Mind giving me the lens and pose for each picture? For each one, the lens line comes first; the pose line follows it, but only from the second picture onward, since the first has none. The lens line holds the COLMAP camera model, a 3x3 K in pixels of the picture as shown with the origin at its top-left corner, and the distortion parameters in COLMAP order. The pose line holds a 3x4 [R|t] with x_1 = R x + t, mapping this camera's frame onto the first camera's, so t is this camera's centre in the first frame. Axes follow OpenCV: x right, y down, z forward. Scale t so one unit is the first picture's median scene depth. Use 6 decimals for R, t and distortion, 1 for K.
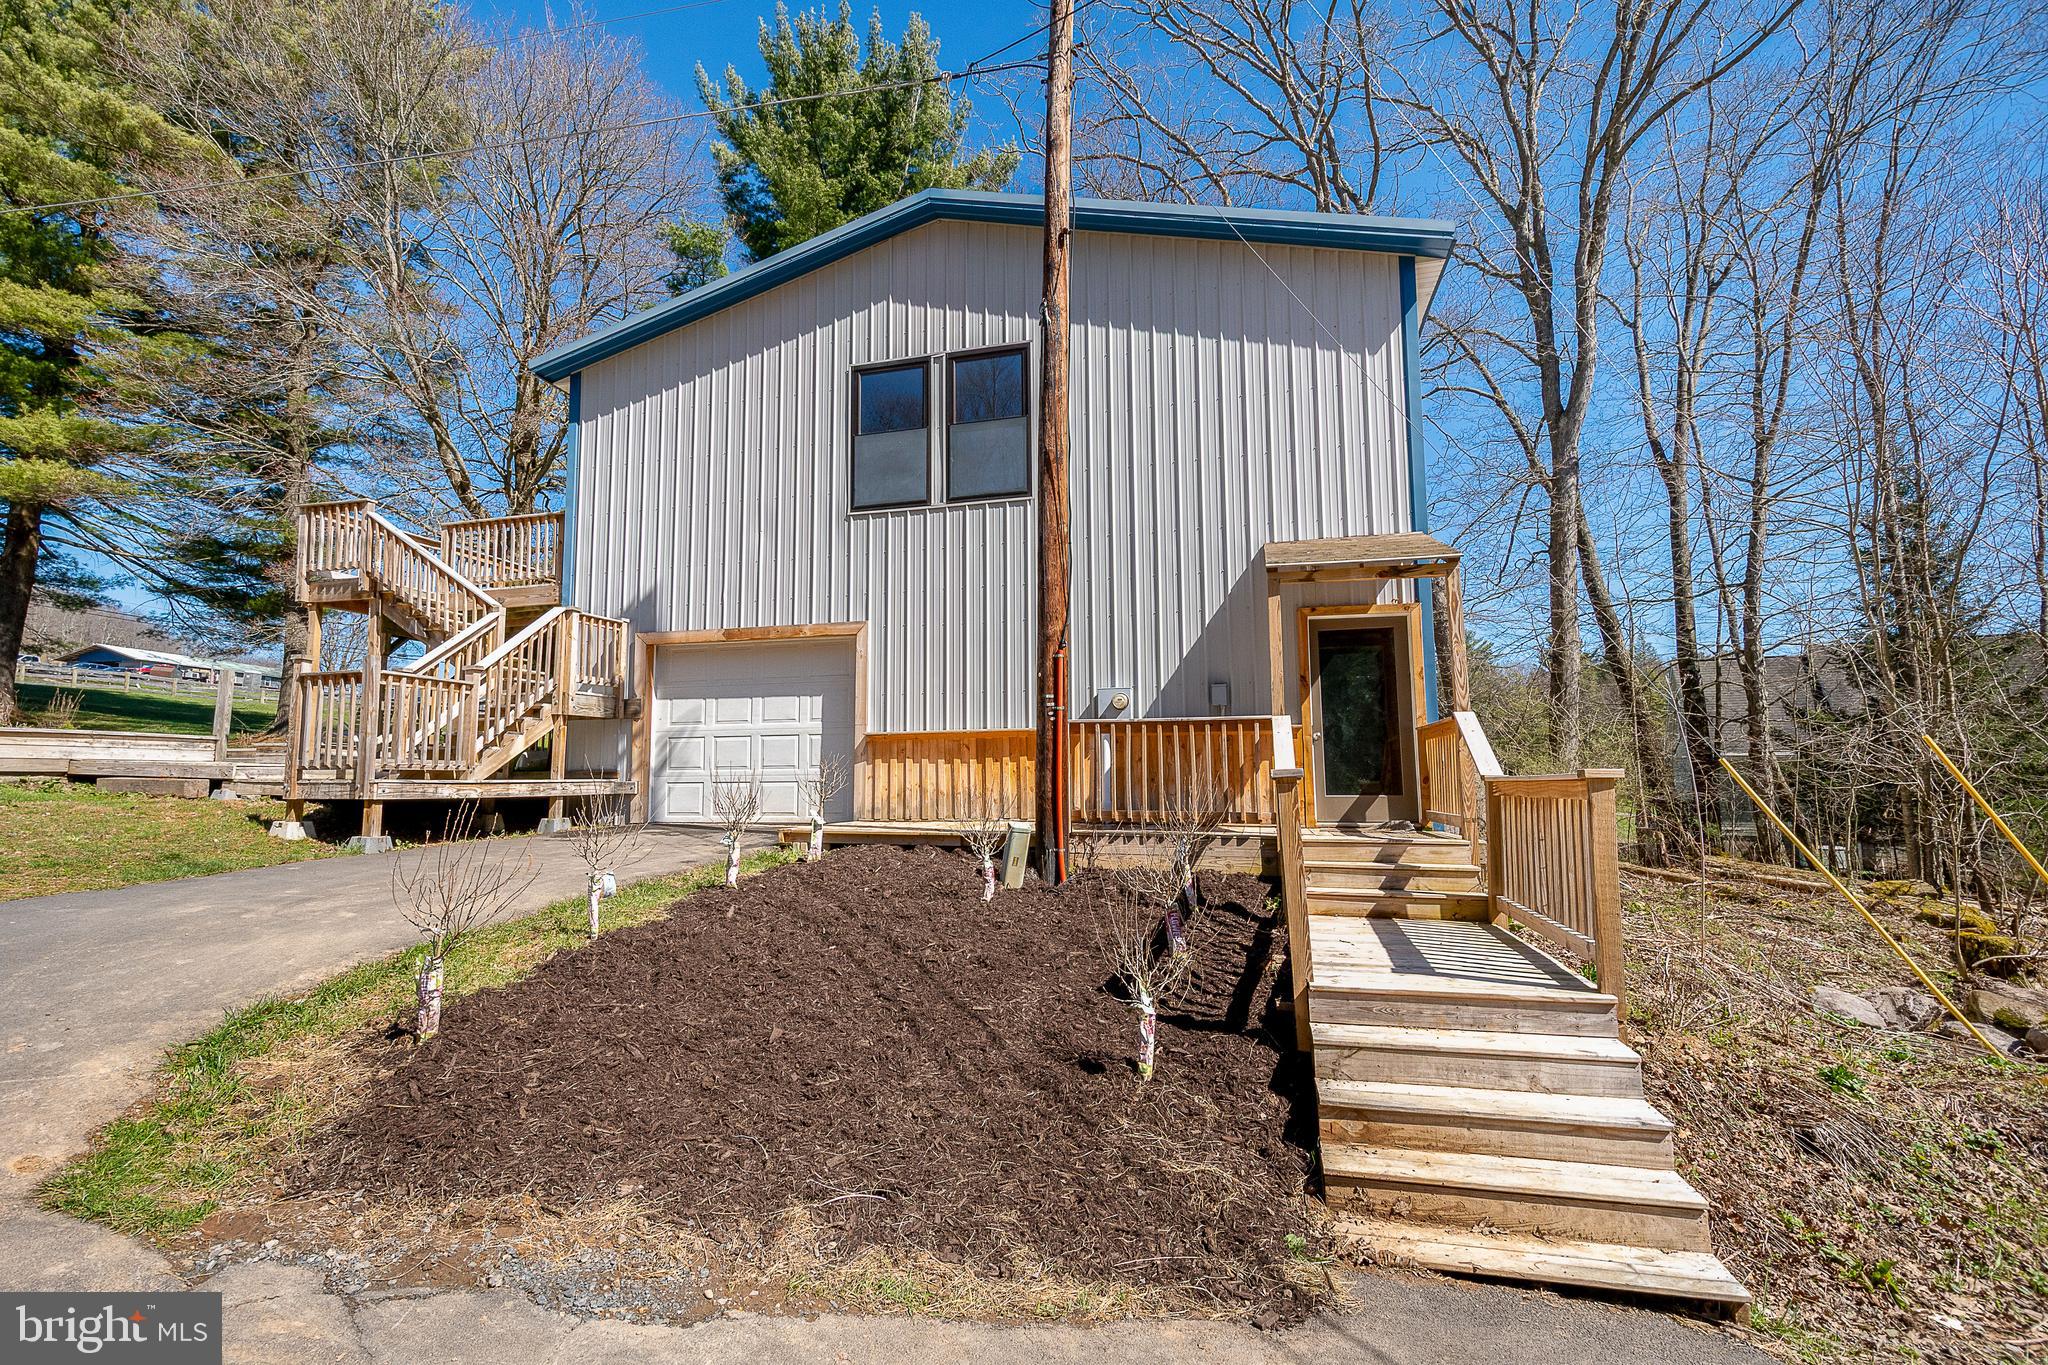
lens RADIAL K [[913.4, 0, 1024.0], [0, 913.4, 682.5], [0, 0, 1]] dist [0.018932, 0.000086]
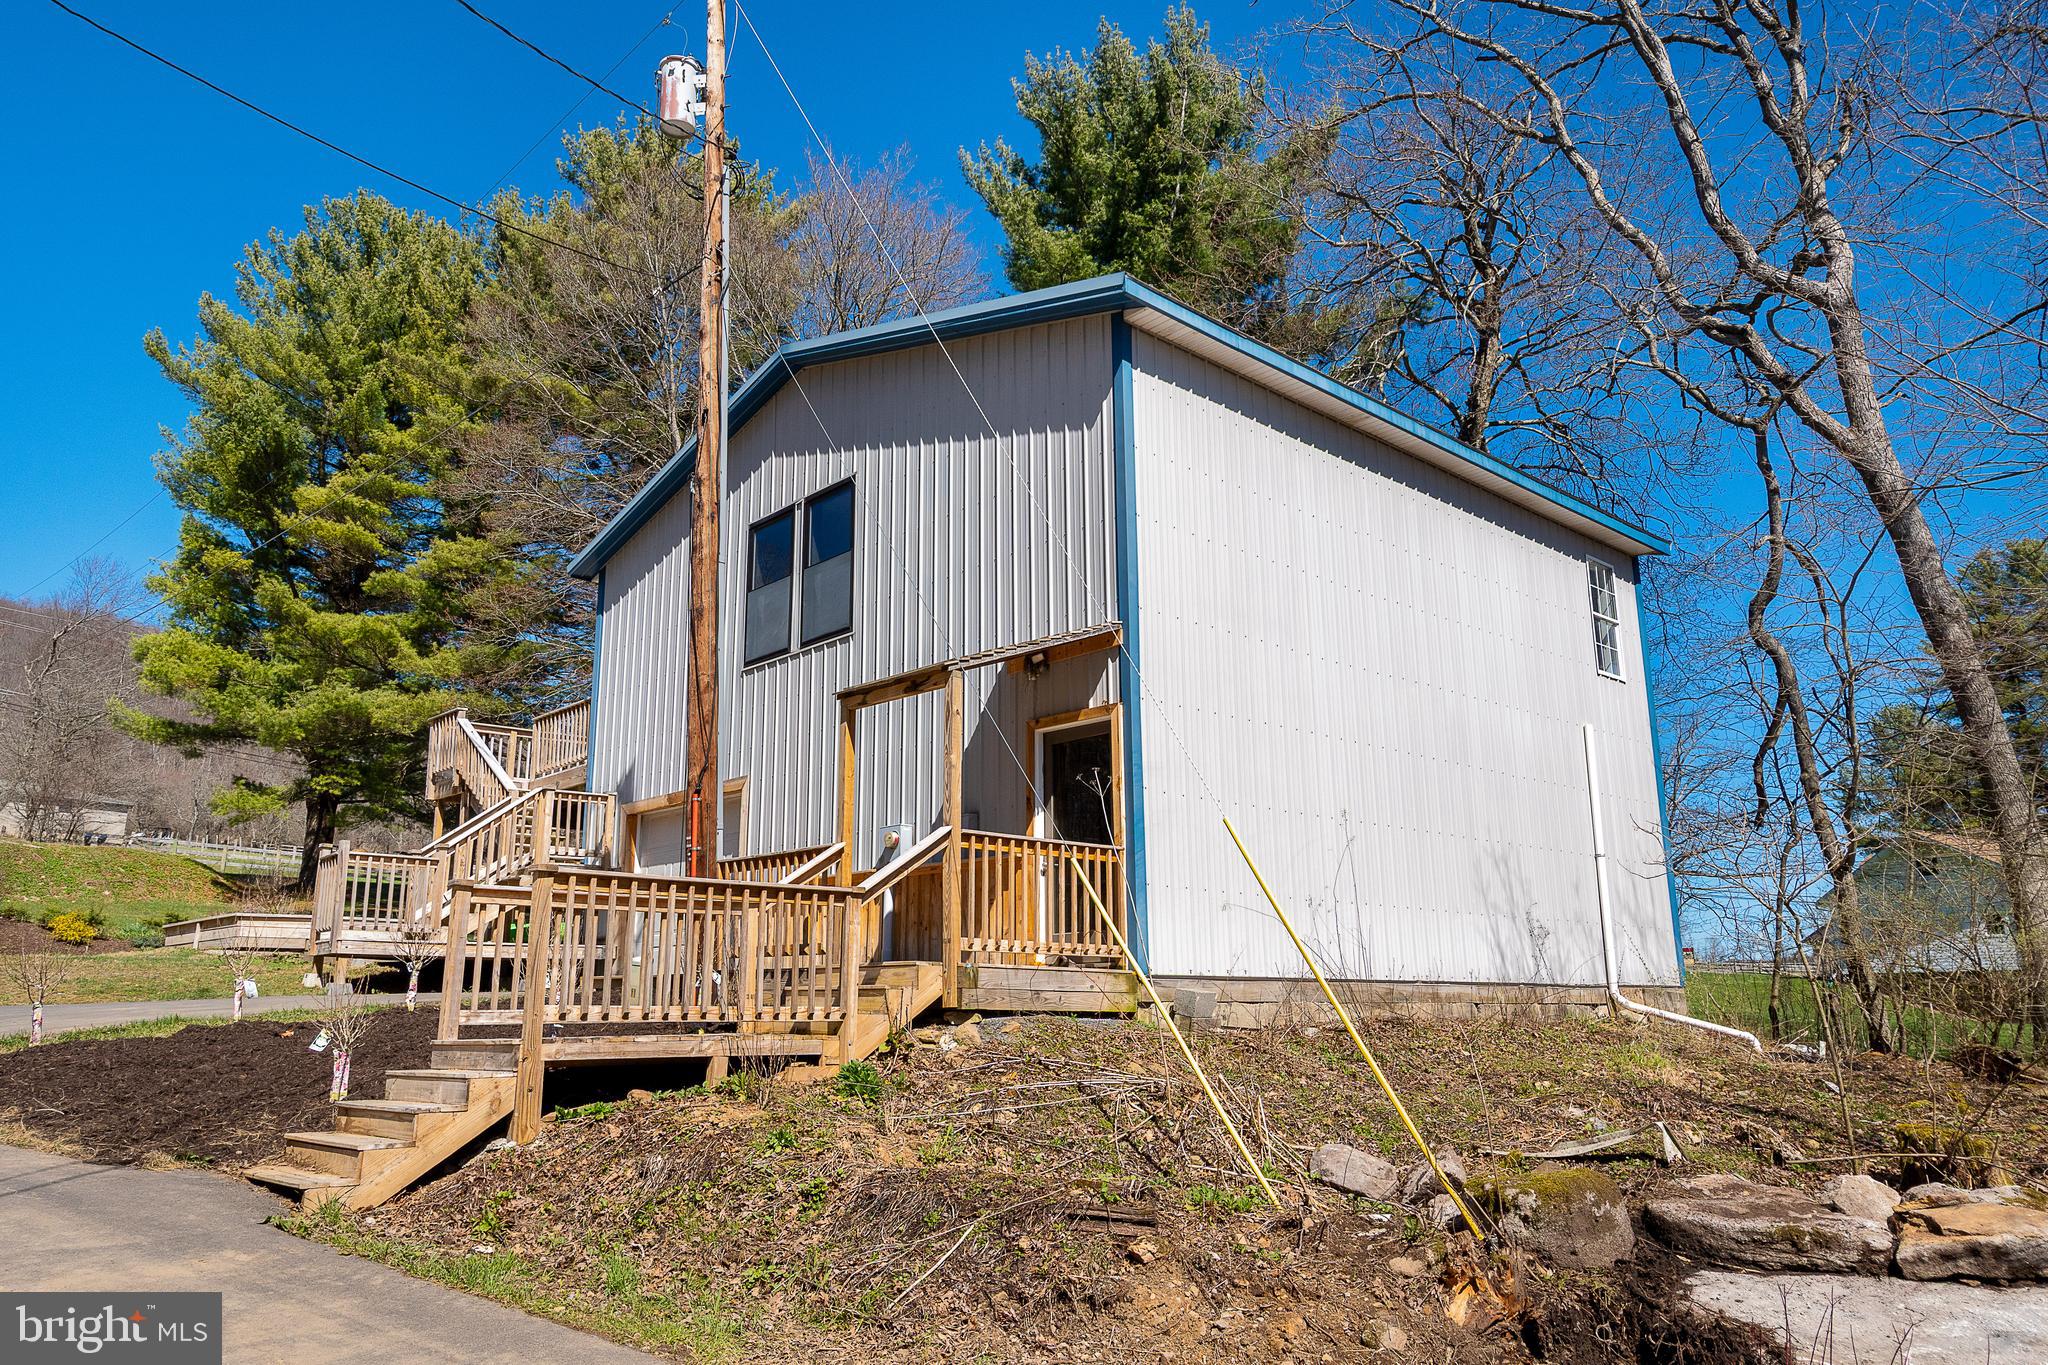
lens RADIAL K [[1389.6, 0, 1024.0], [0, 1389.6, 682.5], [0, 0, 1]] dist [0.001063, 0.000192]
pose [[0.849887, -0.120828, -0.512926, 0.856997], [0.056506, 0.988642, -0.139263, 0.058878], [0.523927, 0.089374, 0.847061, -0.128141]]
